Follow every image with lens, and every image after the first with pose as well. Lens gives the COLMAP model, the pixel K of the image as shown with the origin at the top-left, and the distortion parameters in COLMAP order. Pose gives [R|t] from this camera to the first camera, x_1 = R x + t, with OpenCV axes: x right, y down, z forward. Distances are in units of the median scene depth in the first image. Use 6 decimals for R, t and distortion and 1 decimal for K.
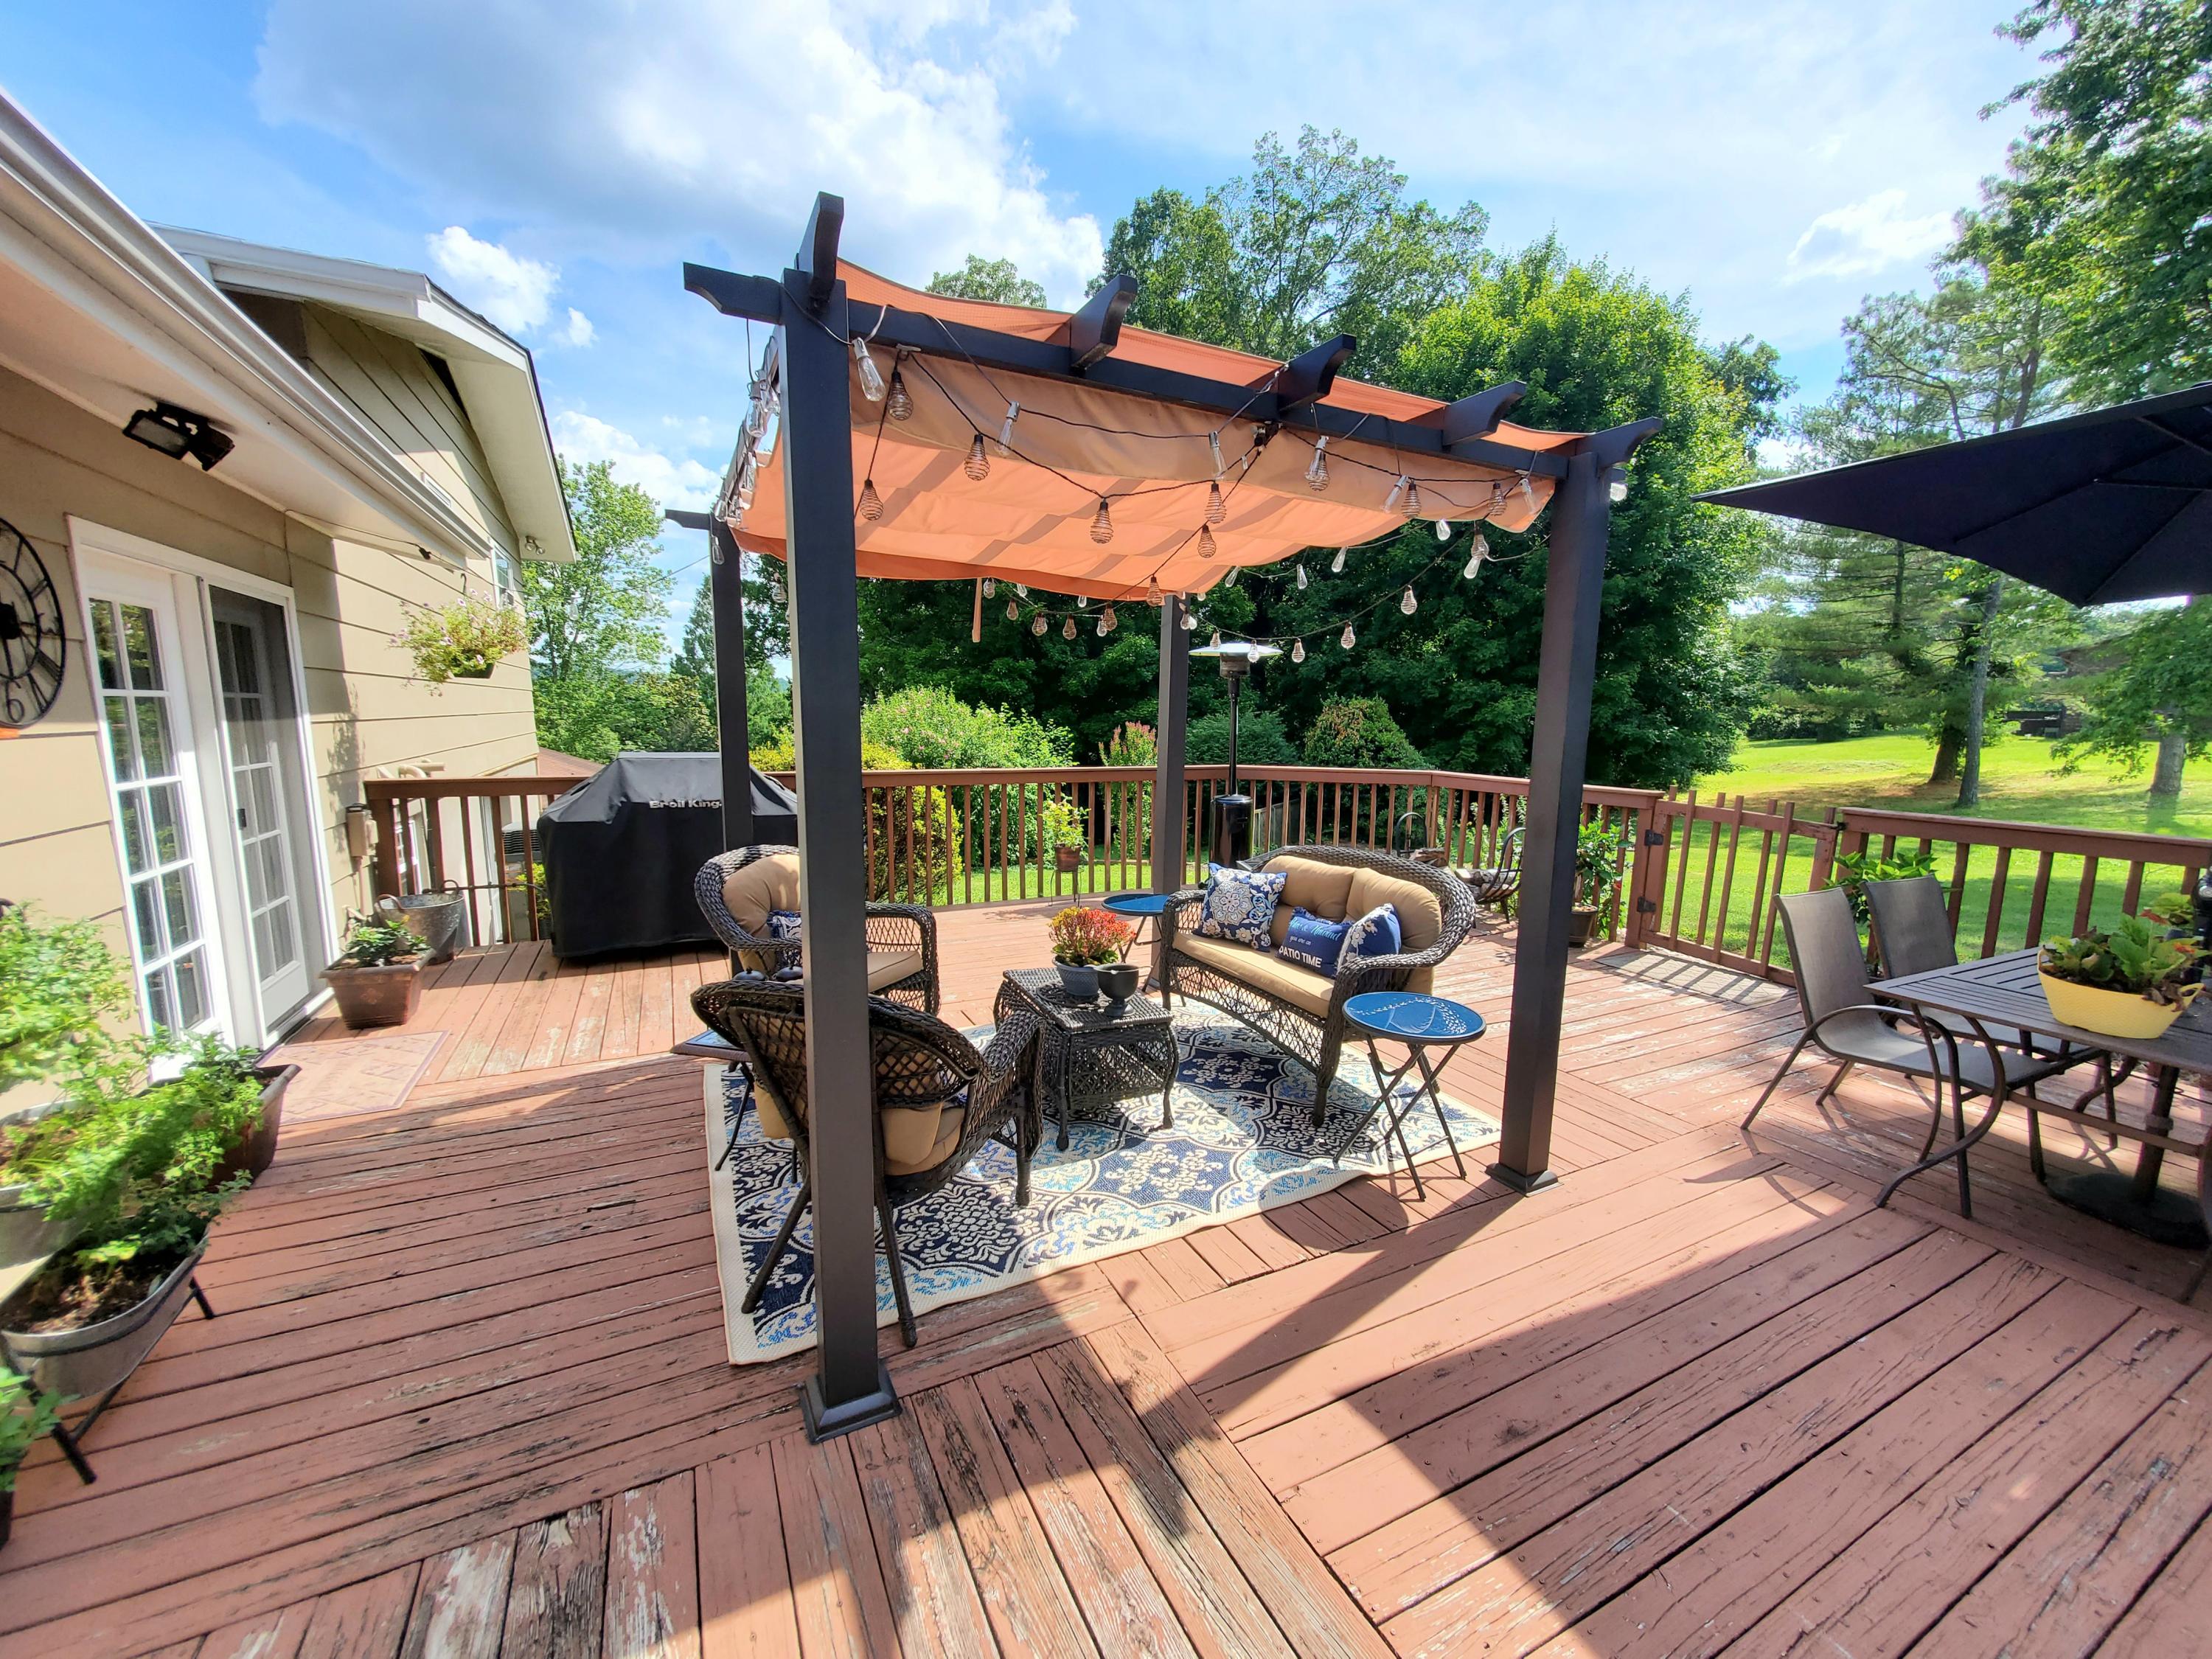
lens RADIAL K [[877.5, 0, 1107.5], [0, 877.5, 849.4], [0, 0, 1]] dist [-0.000293, -0.001637]
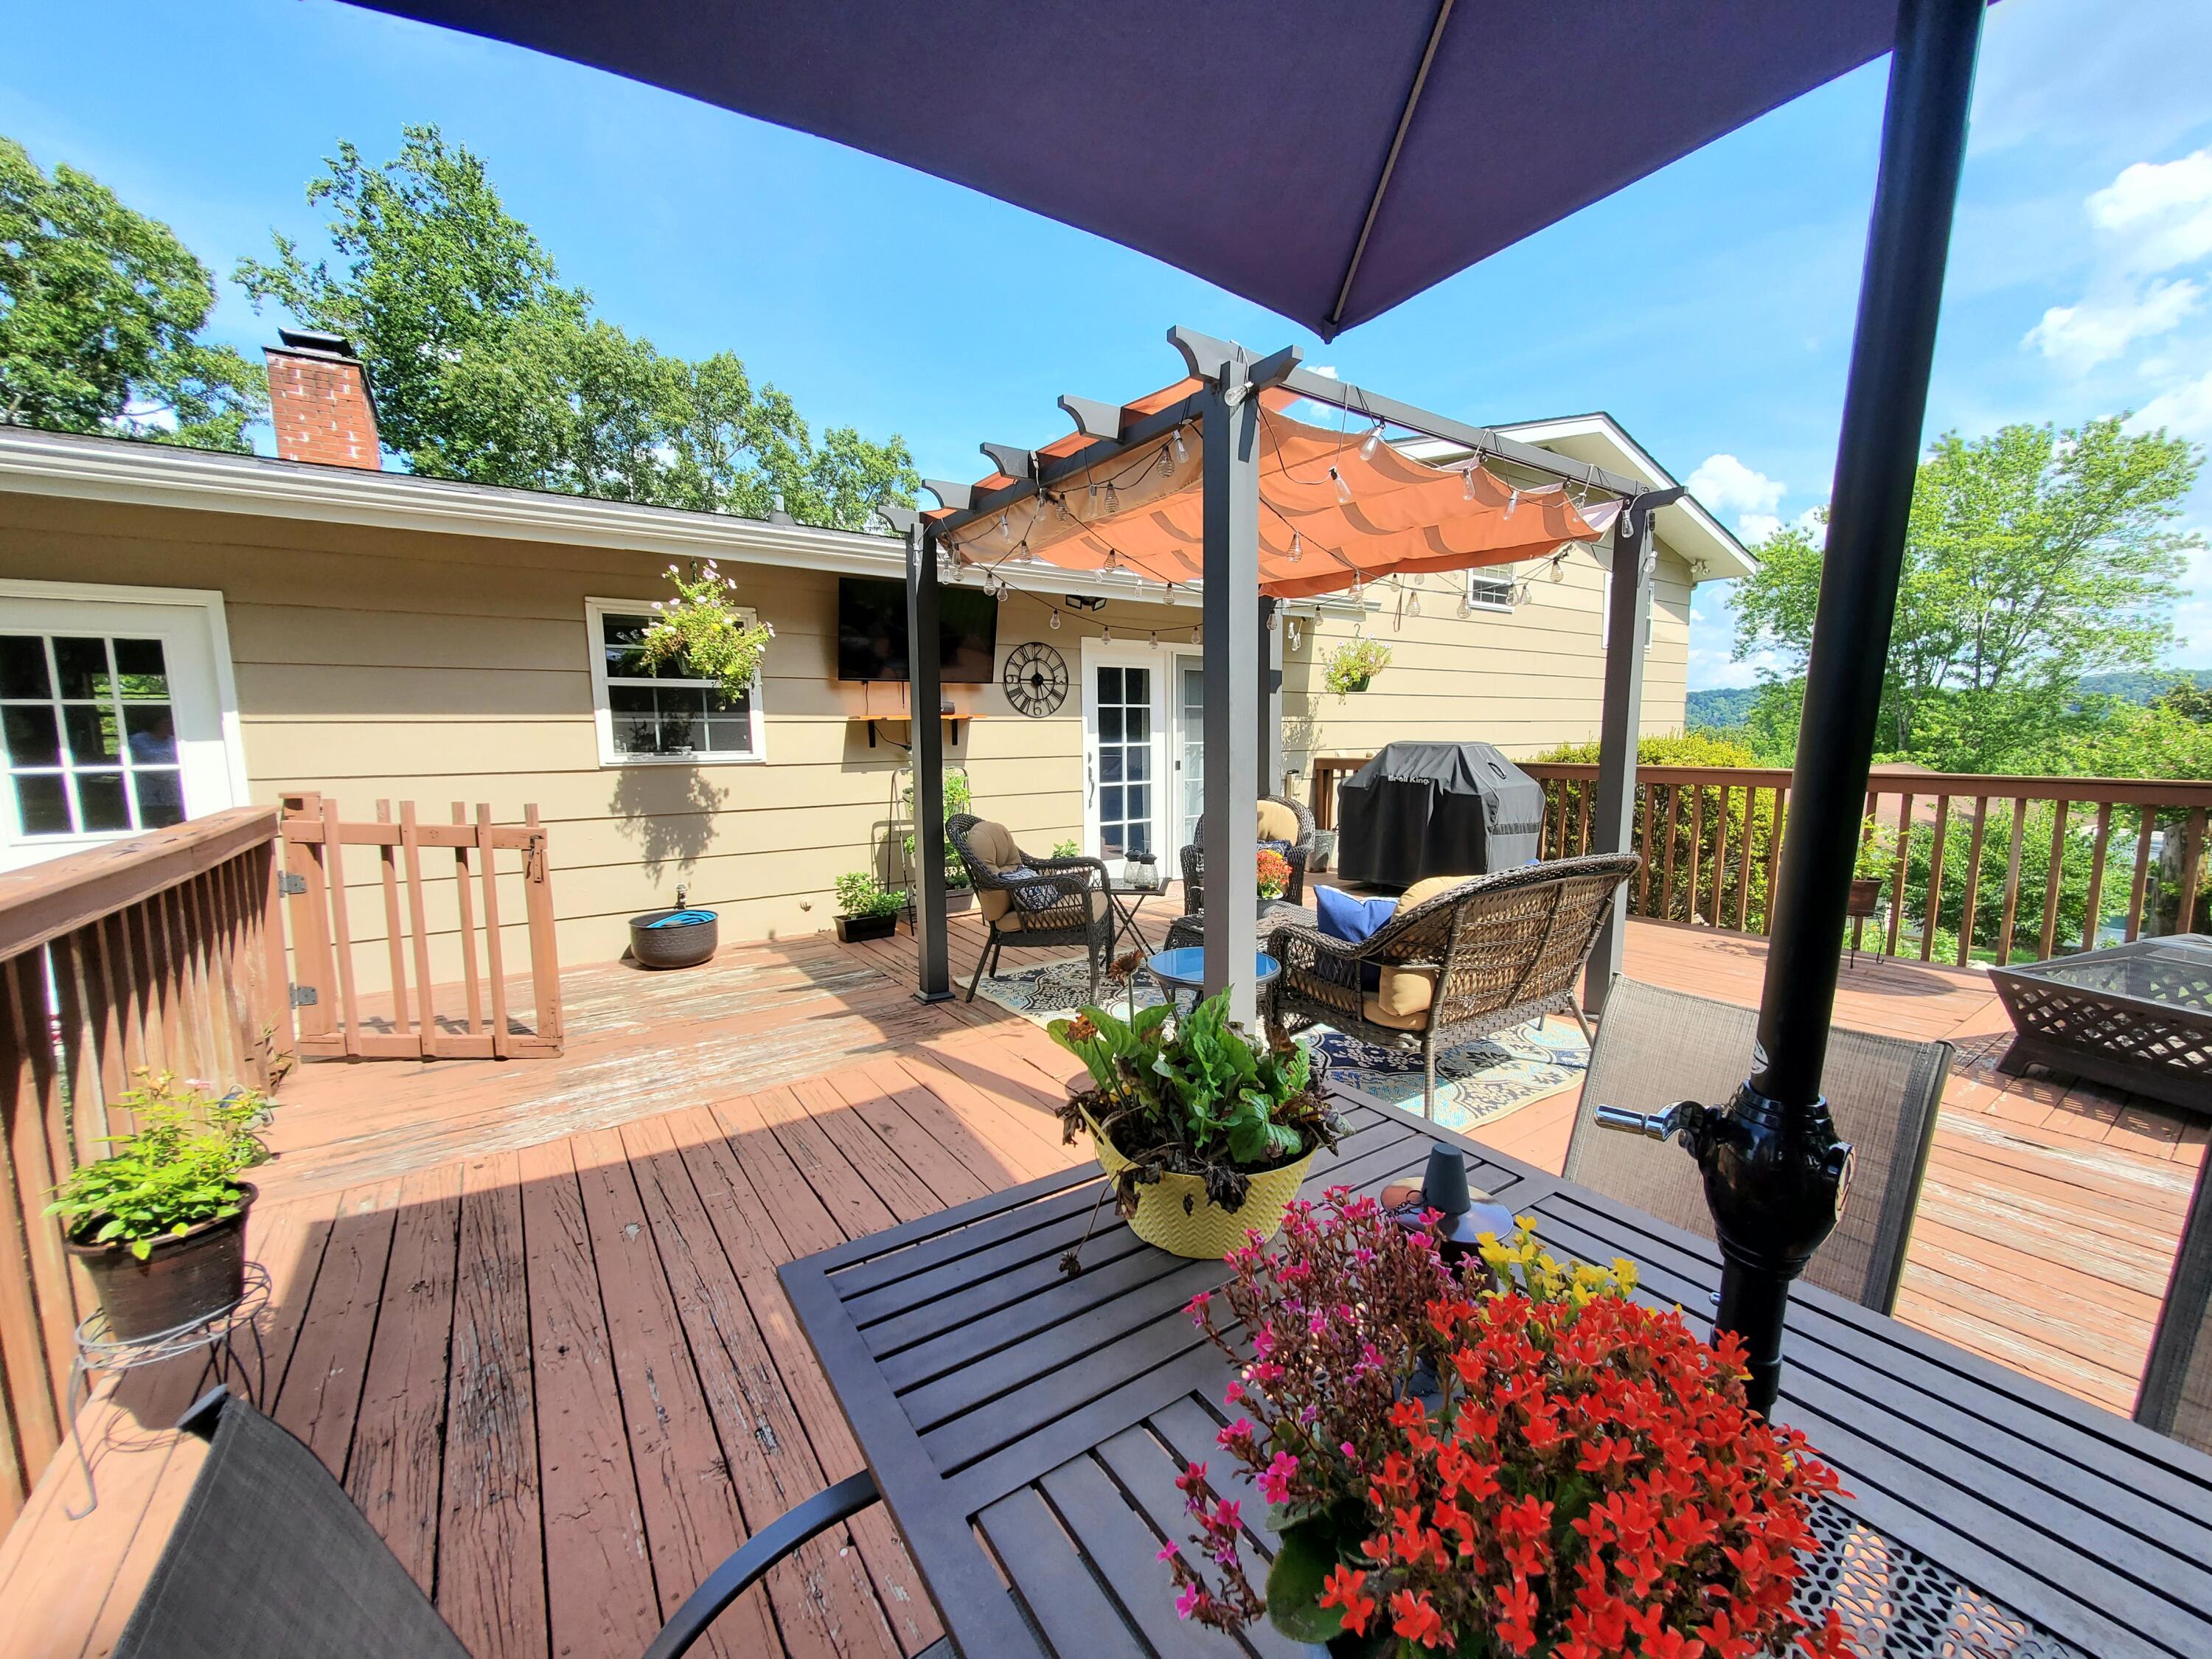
lens RADIAL K [[877.5, 0, 1112.9], [0, 877.5, 830.7], [0, 0, 1]] dist [-0.000293, -0.001637]
pose [[0.138489, 0.092140, -0.986068, 1.526261], [-0.144502, 0.986887, 0.071922, -0.018002], [0.979765, 0.132528, 0.149988, 0.827734]]
